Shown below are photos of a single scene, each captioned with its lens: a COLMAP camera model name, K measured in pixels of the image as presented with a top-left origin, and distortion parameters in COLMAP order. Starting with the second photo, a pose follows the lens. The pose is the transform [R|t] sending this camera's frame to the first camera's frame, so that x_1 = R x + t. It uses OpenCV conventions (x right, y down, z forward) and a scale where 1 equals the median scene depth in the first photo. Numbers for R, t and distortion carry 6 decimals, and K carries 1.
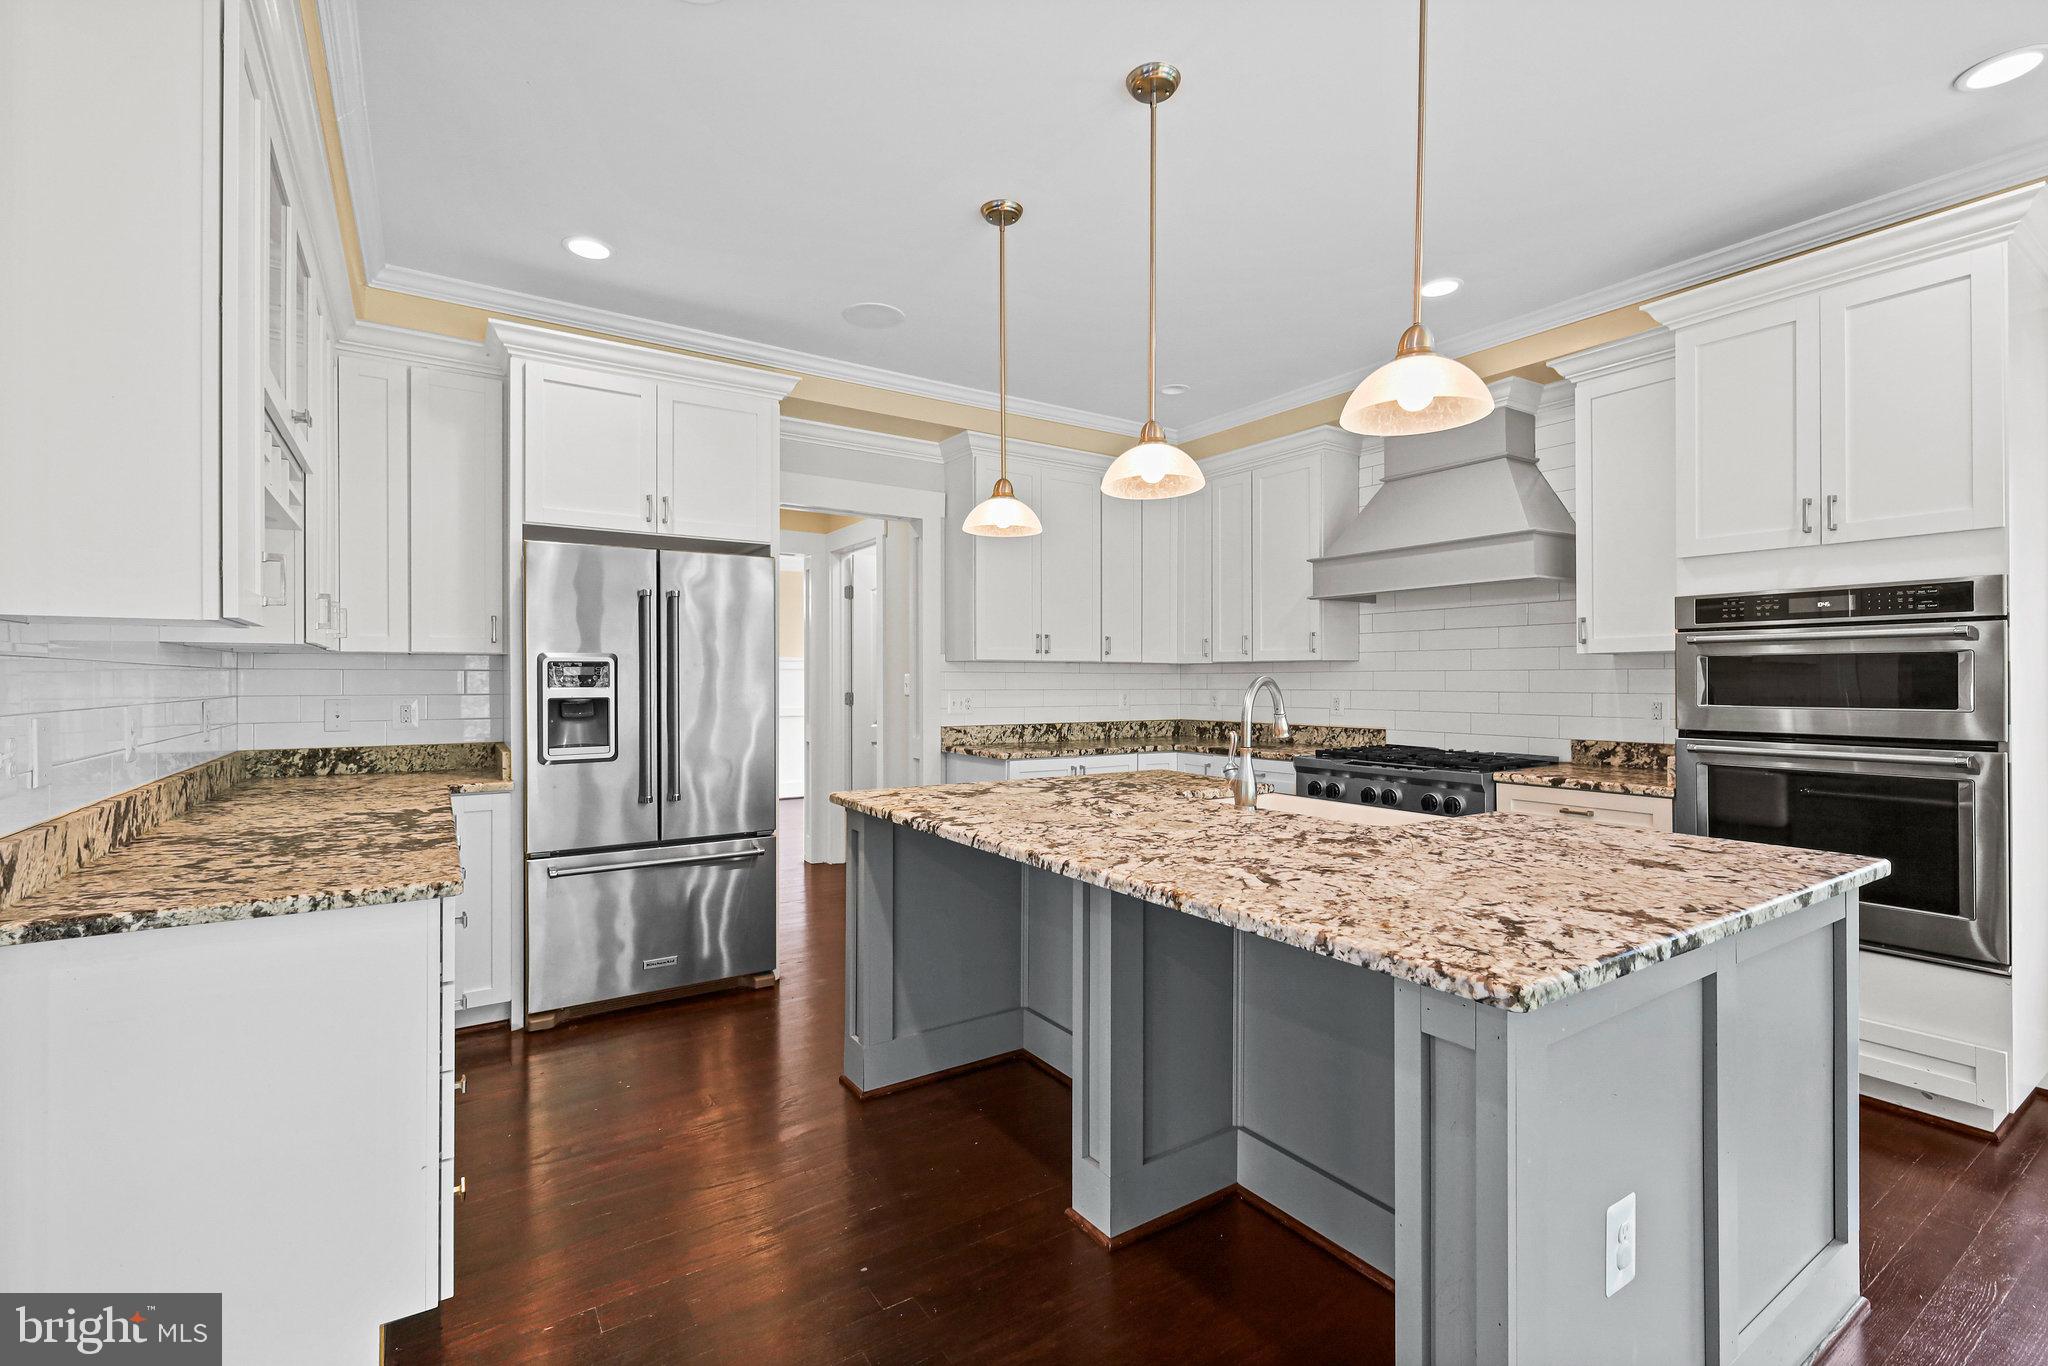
lens RADIAL K [[907.8, 0, 1018.6], [0, 907.8, 681.4], [0, 0, 1]] dist [-0.000135, 0.001446]
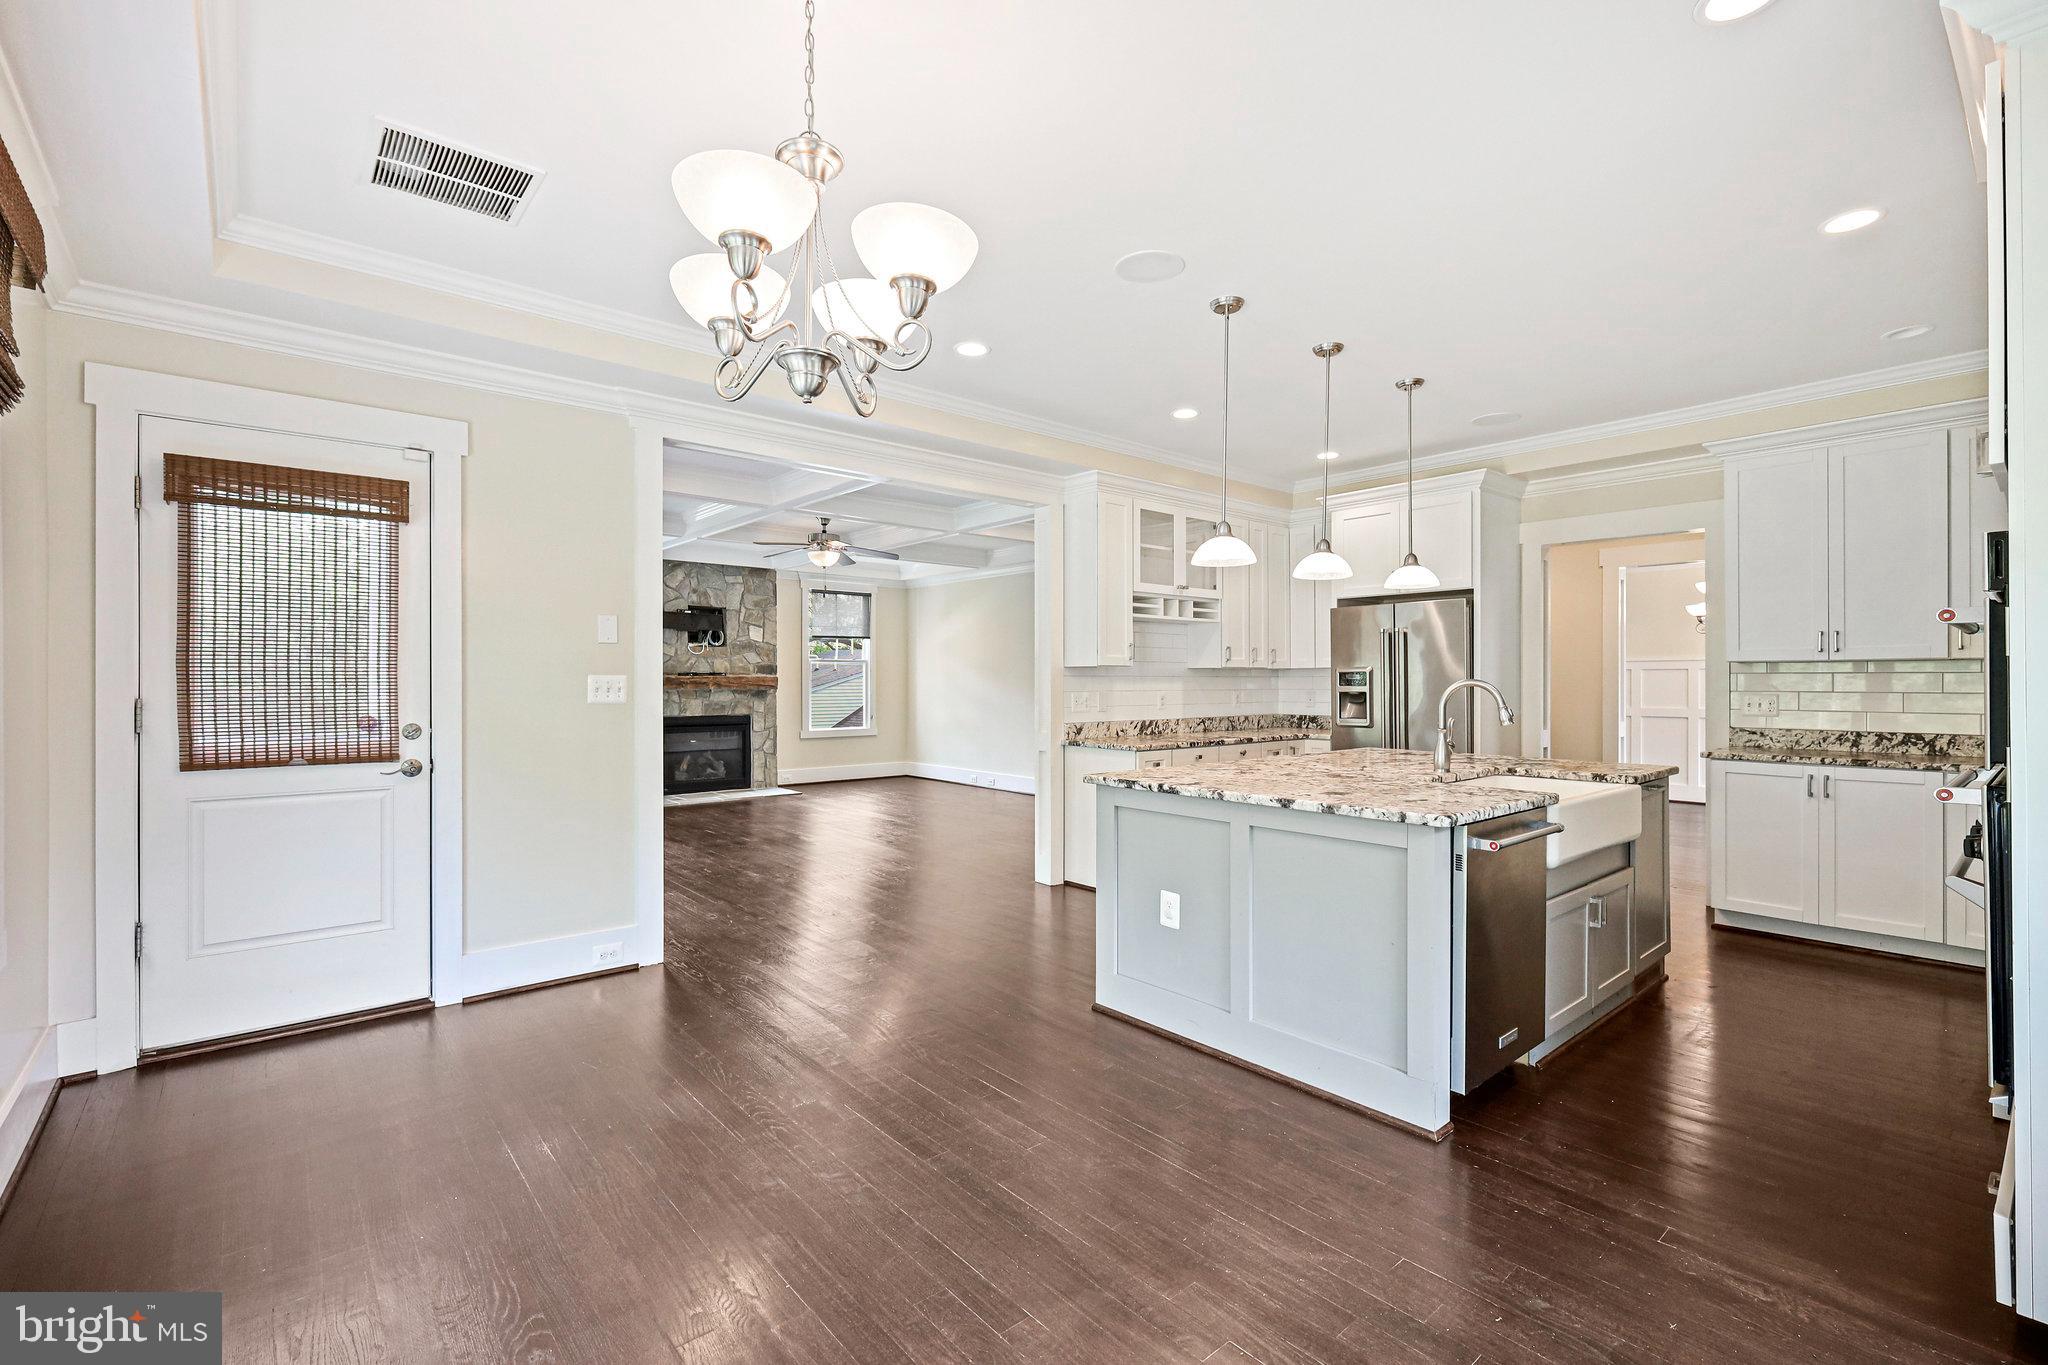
lens RADIAL K [[907.8, 0, 1025.6], [0, 907.8, 681.1], [0, 0, 1]] dist [-0.000135, 0.001446]
pose [[0.120862, -0.000325, -0.992669, 1.169853], [-0.000211, 1.000000, -0.000353, -0.002244], [0.992669, 0.000252, 0.120862, 0.120756]]
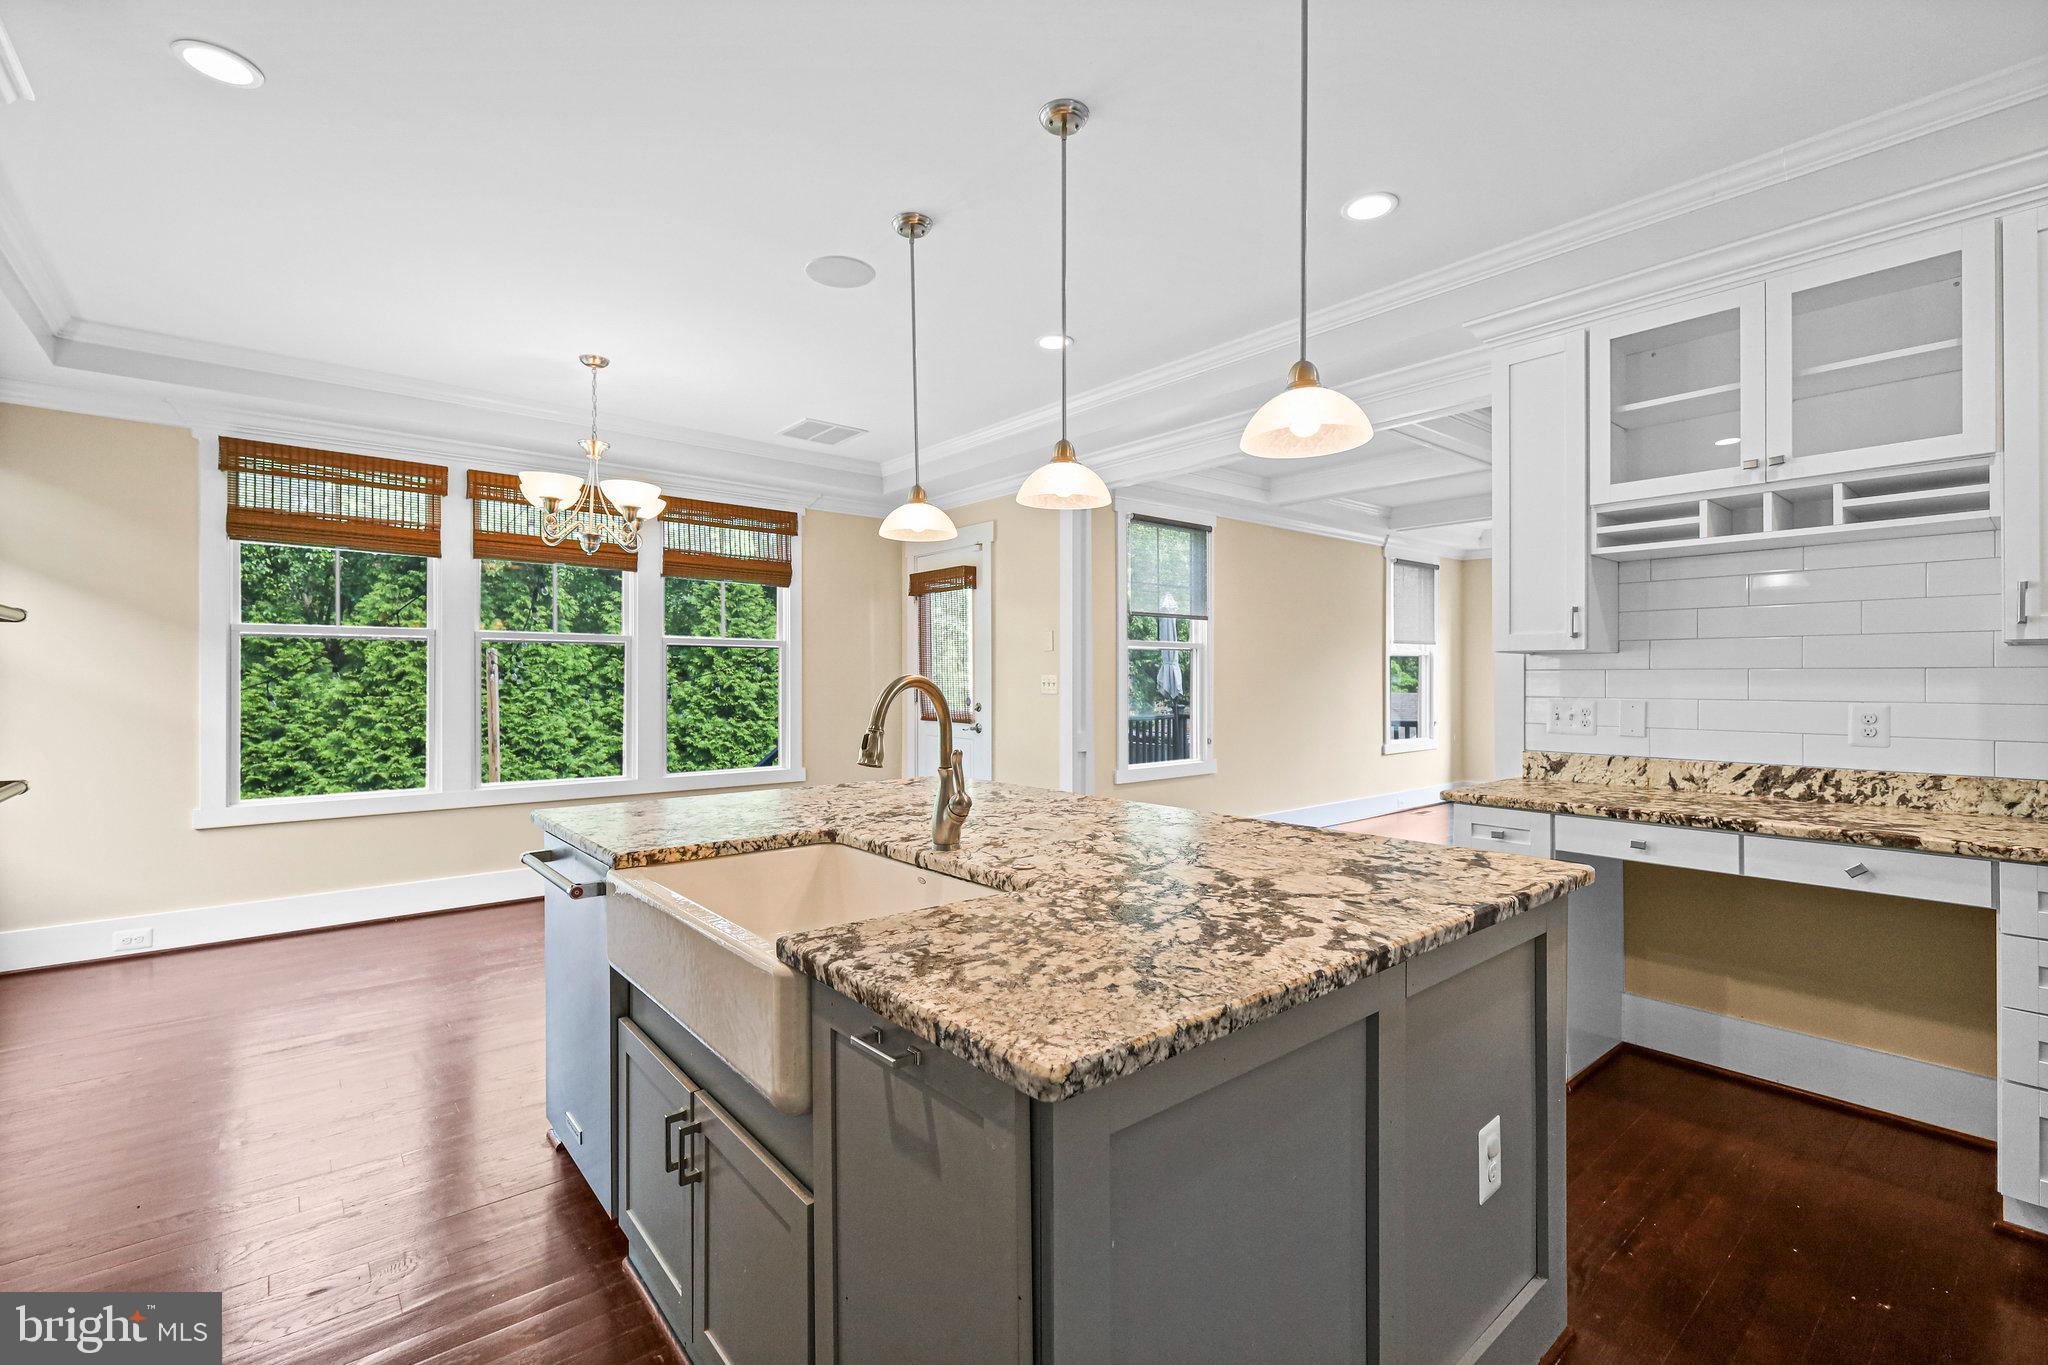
lens RADIAL K [[907.8, 0, 1014.4], [0, 907.8, 675.9], [0, 0, 1]] dist [-0.000135, 0.001446]
pose [[-0.994652, -0.001929, -0.103269, 0.198407], [-0.001702, 0.999996, -0.002288, -0.002626], [0.103273, -0.002100, -0.994651, 1.304015]]
